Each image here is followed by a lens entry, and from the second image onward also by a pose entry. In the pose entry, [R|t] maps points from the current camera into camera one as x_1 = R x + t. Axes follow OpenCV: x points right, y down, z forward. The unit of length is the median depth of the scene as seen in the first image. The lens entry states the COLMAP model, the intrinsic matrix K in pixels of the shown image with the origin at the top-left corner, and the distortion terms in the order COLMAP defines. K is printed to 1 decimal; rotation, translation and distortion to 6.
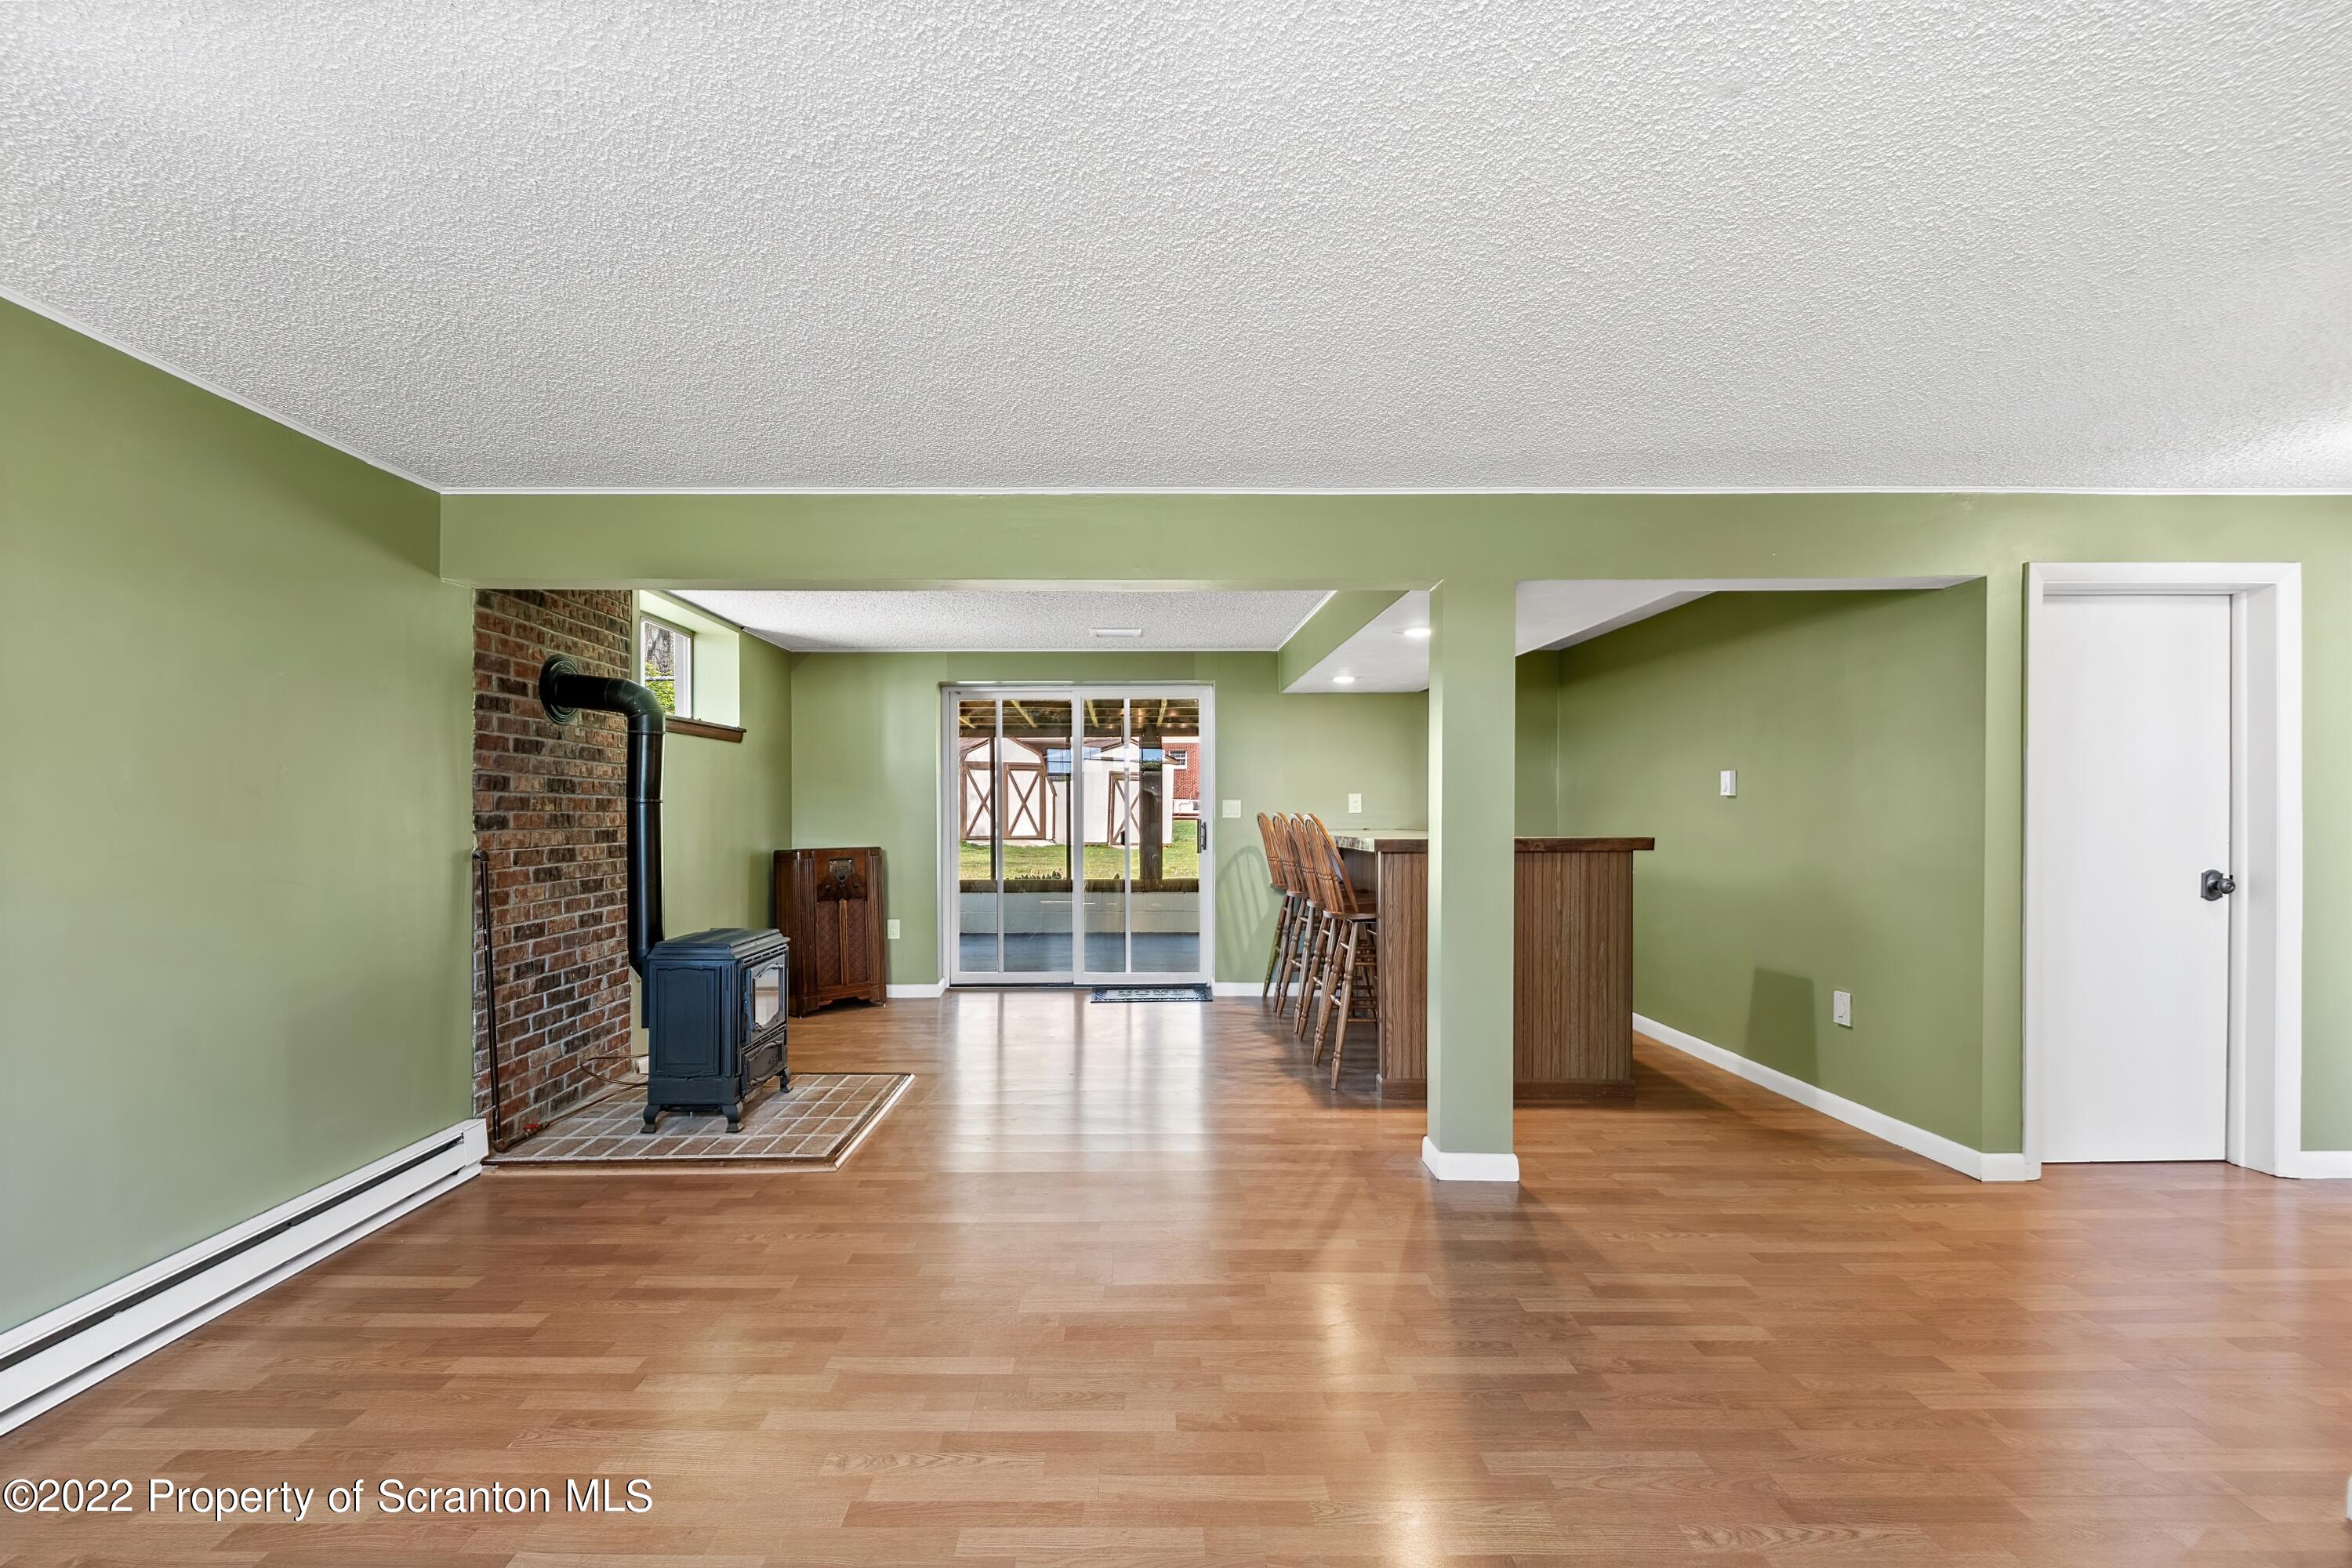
lens RADIAL K [[1048.3, 0, 1132.7], [0, 1048.3, 791.1], [0, 0, 1]] dist [-0.002376, -0.004350]
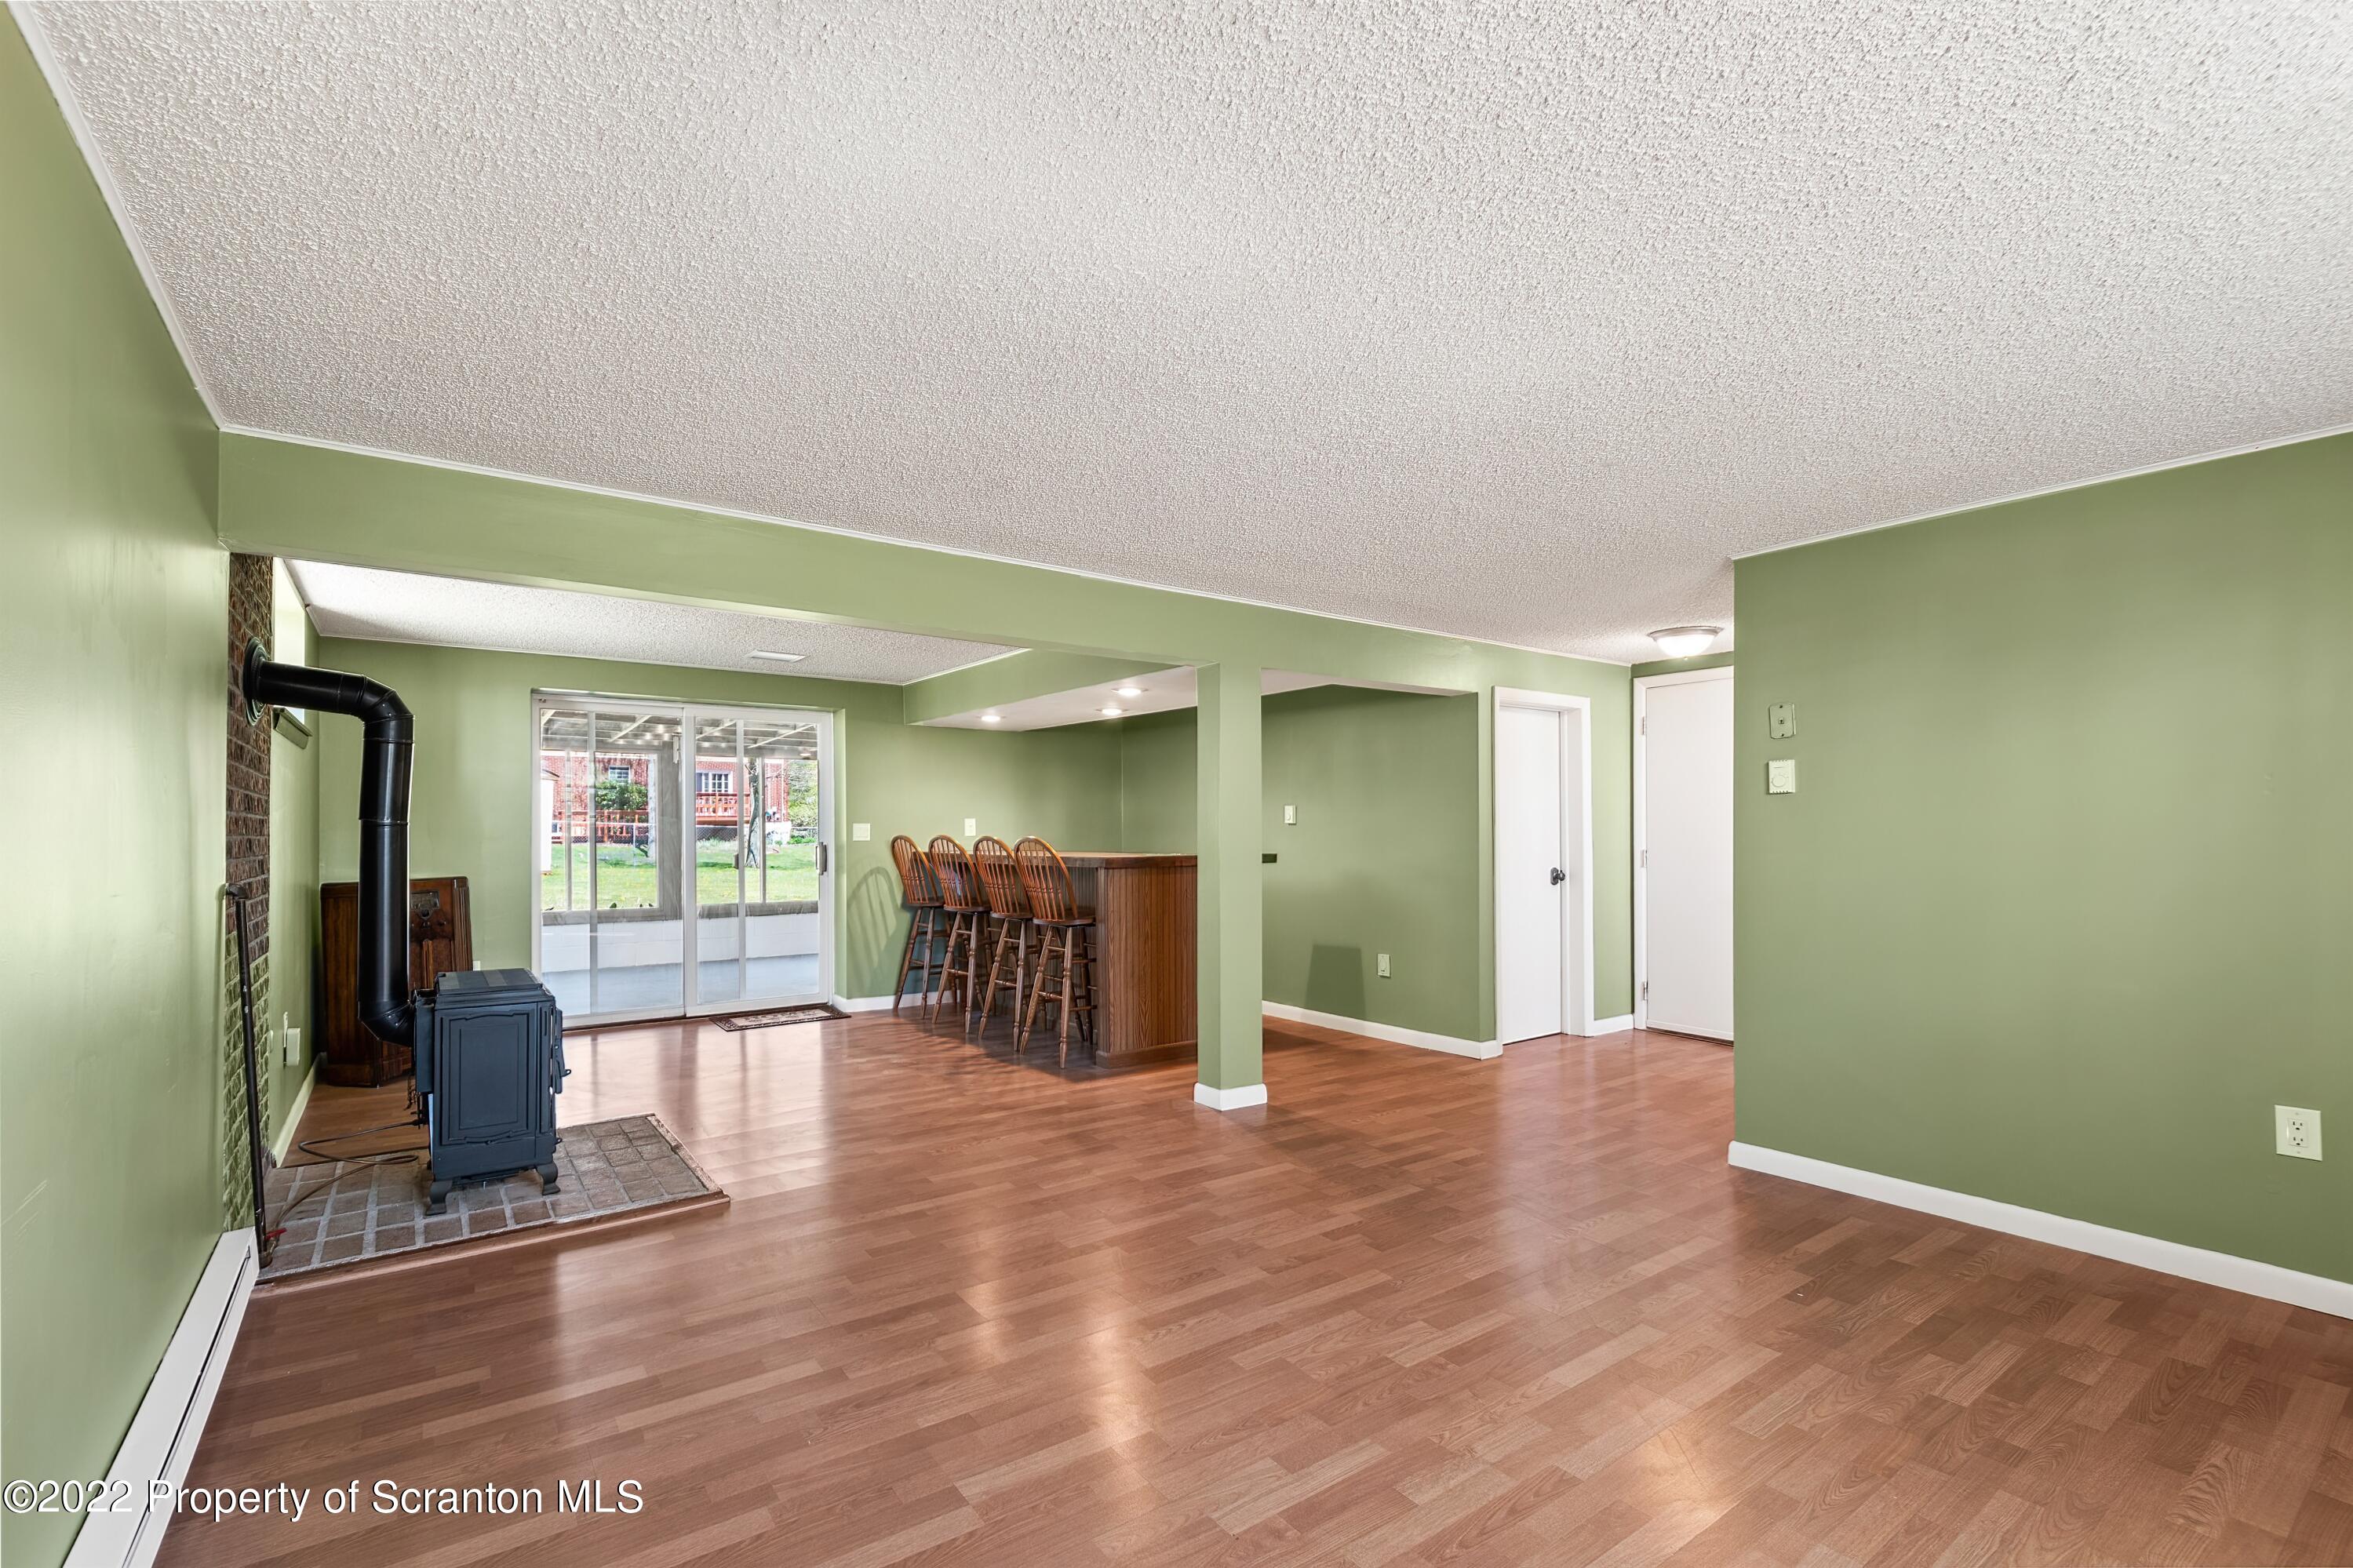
lens RADIAL K [[1048.6, 0, 1141.7], [0, 1048.6, 789.6], [0, 0, 1]] dist [-0.002376, -0.004350]
pose [[0.811162, 0.024507, 0.584308, -0.472783], [-0.010810, 0.999579, -0.026917, -0.000877], [-0.584722, 0.015517, 0.811085, -0.025643]]
